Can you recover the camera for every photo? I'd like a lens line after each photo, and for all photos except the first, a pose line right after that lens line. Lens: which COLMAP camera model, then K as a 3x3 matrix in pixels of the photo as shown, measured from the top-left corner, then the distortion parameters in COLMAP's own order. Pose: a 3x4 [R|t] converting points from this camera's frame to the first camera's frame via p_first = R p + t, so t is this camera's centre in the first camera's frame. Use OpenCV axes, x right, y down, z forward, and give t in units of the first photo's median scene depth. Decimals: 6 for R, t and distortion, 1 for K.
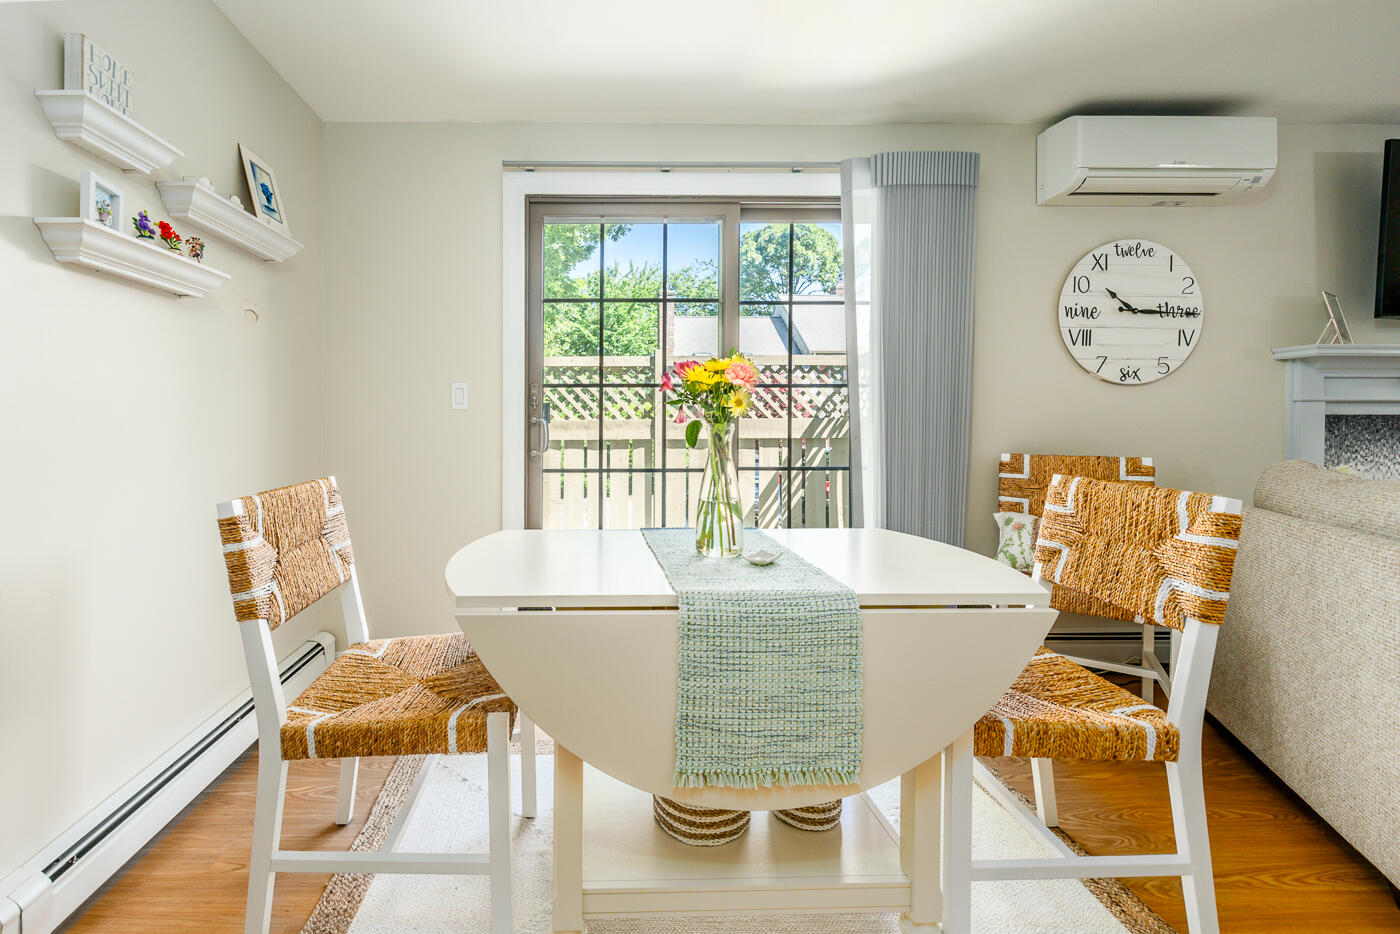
lens RADIAL K [[595.8, 0, 699.9], [0, 595.8, 420.6], [0, 0, 1]] dist [0.000897, -0.000078]
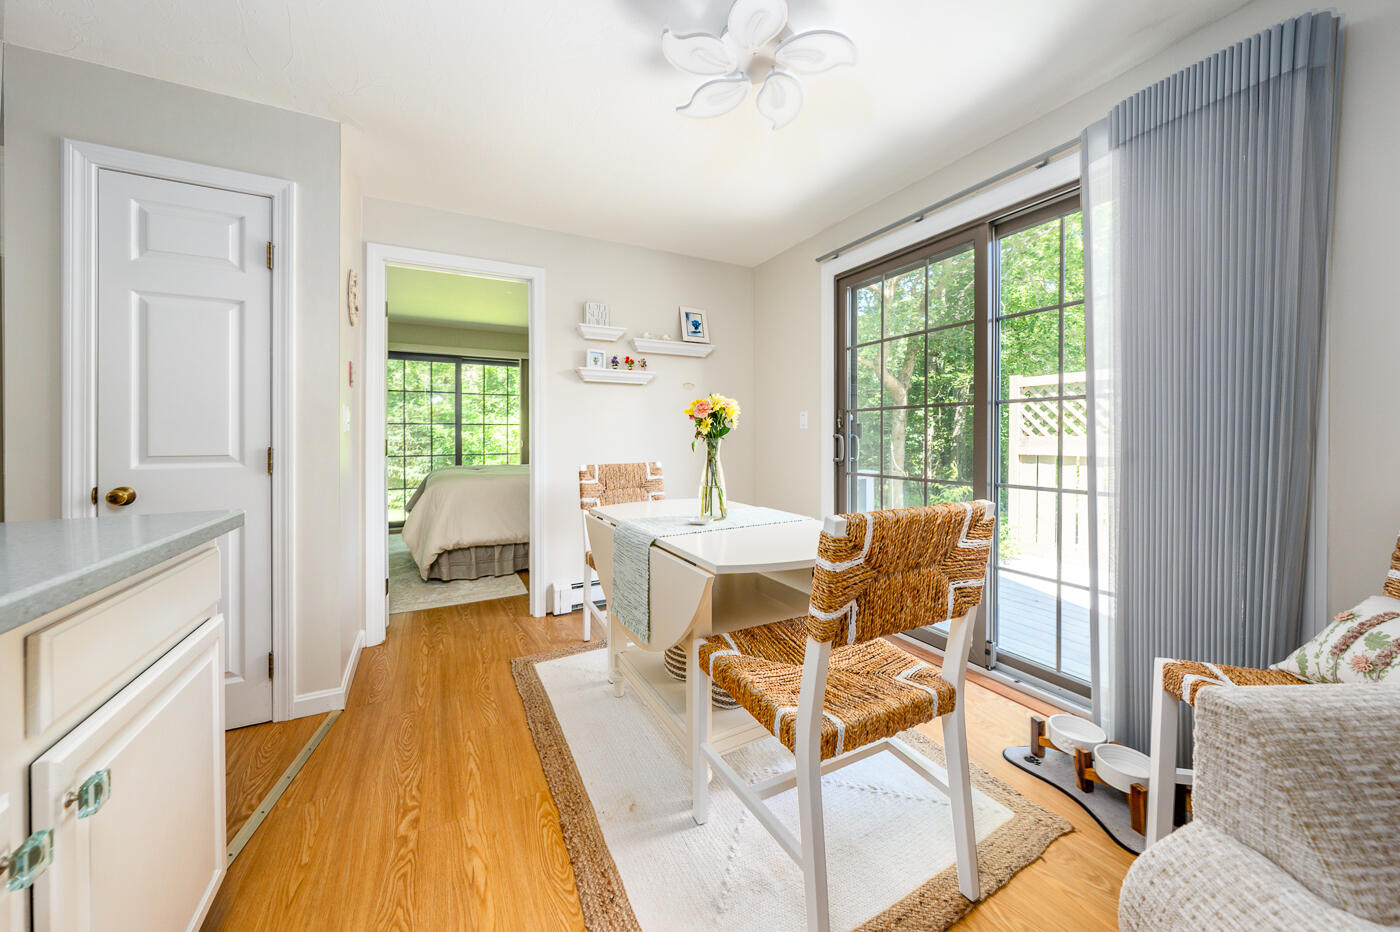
lens RADIAL K [[500.5, 0, 698.9], [0, 500.5, 436.2], [0, 0, 1]] dist [-0.000623, -0.000076]
pose [[0.451398, 0.001376, -0.892322, 0.637399], [-0.001815, 0.999998, 0.000624, -0.000096], [0.892321, 0.001338, 0.451400, 0.185616]]
